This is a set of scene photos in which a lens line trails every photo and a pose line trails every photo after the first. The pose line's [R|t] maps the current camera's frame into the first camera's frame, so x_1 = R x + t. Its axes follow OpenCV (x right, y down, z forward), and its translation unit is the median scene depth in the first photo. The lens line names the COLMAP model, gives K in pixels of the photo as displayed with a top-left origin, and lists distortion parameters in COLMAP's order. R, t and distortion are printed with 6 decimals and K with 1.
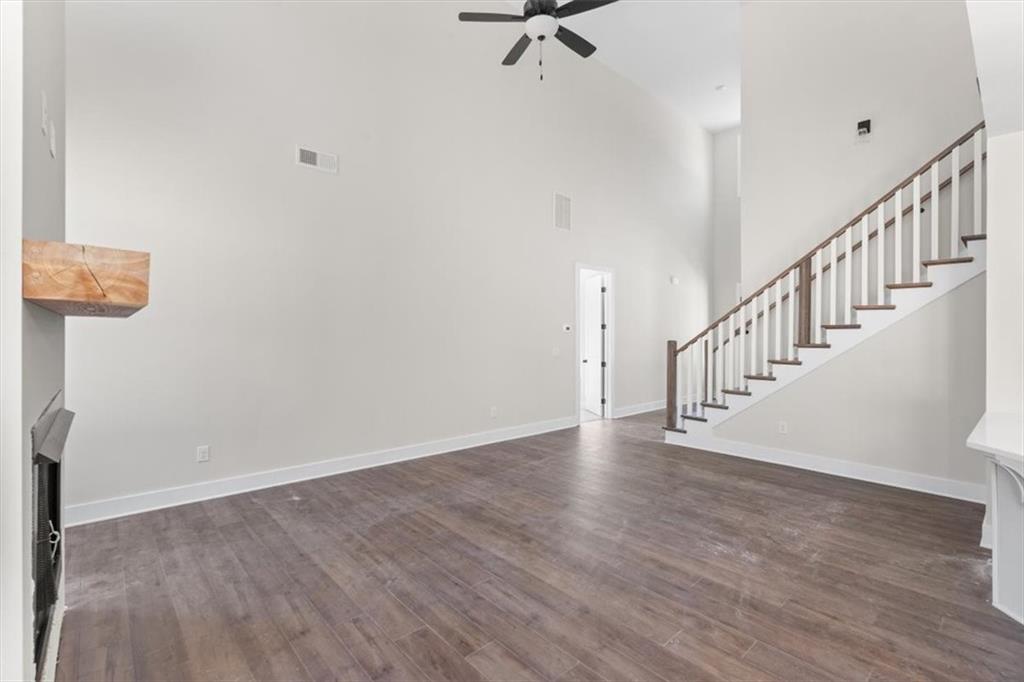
lens RADIAL K [[460.1, 0, 512.4], [0, 460.1, 338.2], [0, 0, 1]] dist [-0.013857, -0.000247]
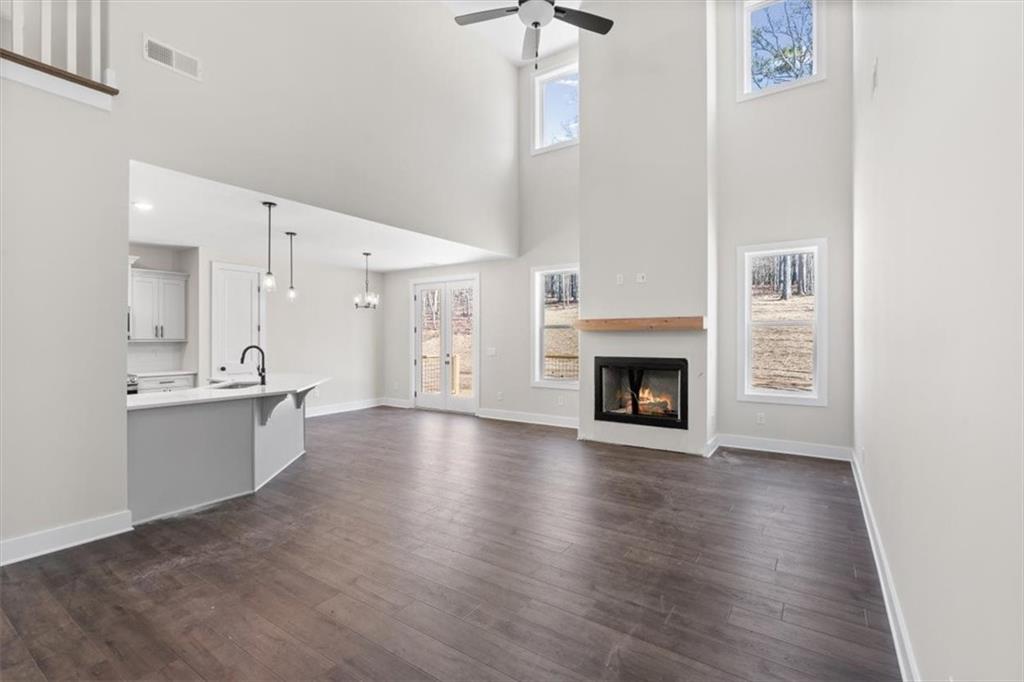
lens RADIAL K [[460.1, 0, 515.8], [0, 460.1, 337.3], [0, 0, 1]] dist [-0.013857, -0.000247]
pose [[-0.969131, 0.000126, -0.246546, 0.345069], [-0.002424, 0.999947, 0.010041, -0.017481], [0.246534, 0.010329, -0.969079, 1.942099]]
